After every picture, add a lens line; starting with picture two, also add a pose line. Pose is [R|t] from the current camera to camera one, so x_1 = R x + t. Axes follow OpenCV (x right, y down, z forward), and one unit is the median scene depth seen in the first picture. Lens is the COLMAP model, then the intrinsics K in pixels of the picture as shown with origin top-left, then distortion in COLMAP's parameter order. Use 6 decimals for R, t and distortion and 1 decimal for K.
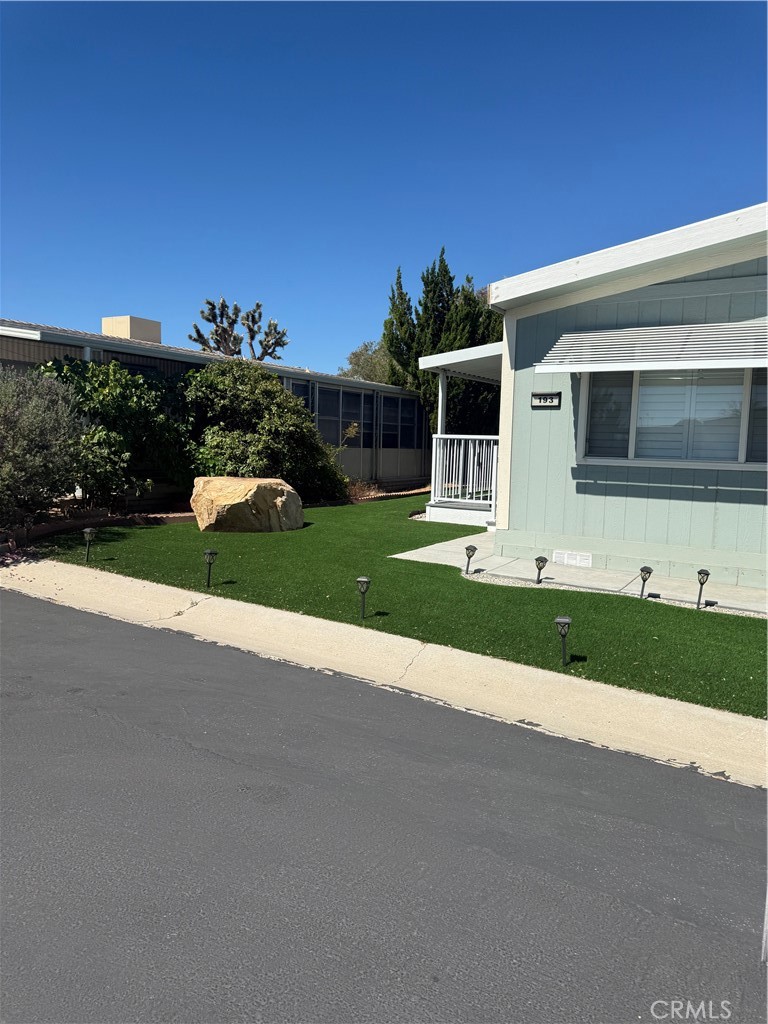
lens RADIAL K [[712.1, 0, 384.0], [0, 712.1, 512.0], [0, 0, 1]] dist [0.002394, 0.000331]
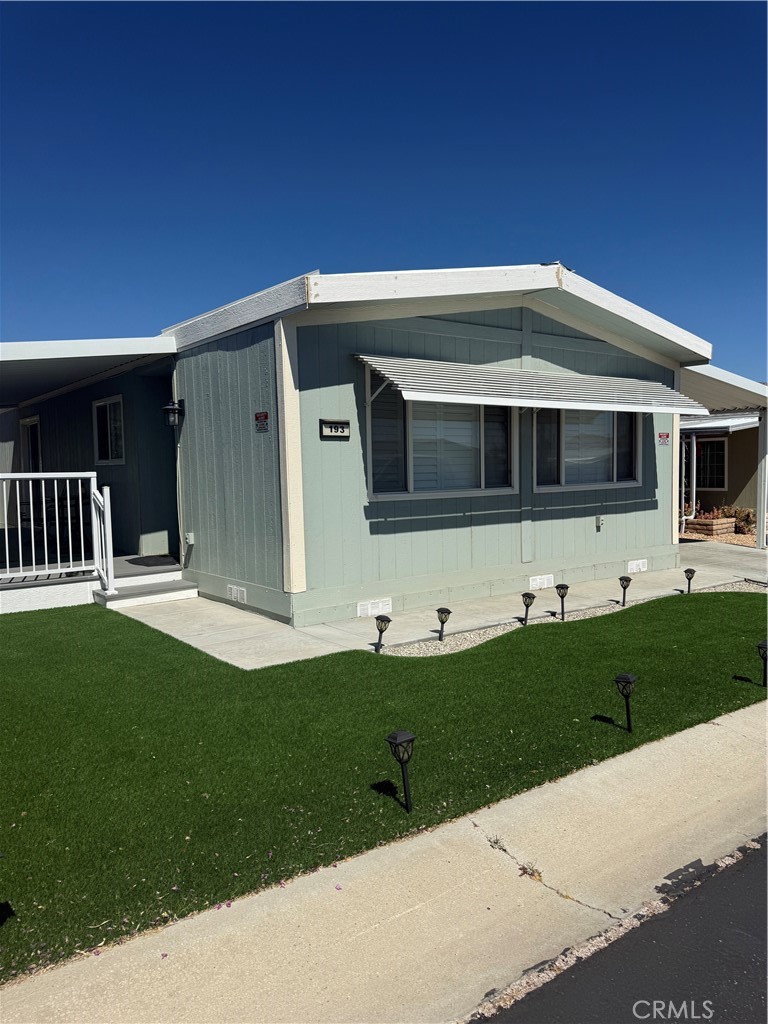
lens RADIAL K [[712.1, 0, 384.0], [0, 712.1, 512.0], [0, 0, 1]] dist [0.002394, 0.000331]
pose [[0.379768, -0.089087, 0.920782, -0.541853], [0.112910, 0.992374, 0.049445, -0.096756], [-0.918165, 0.085188, 0.386931, 0.639368]]
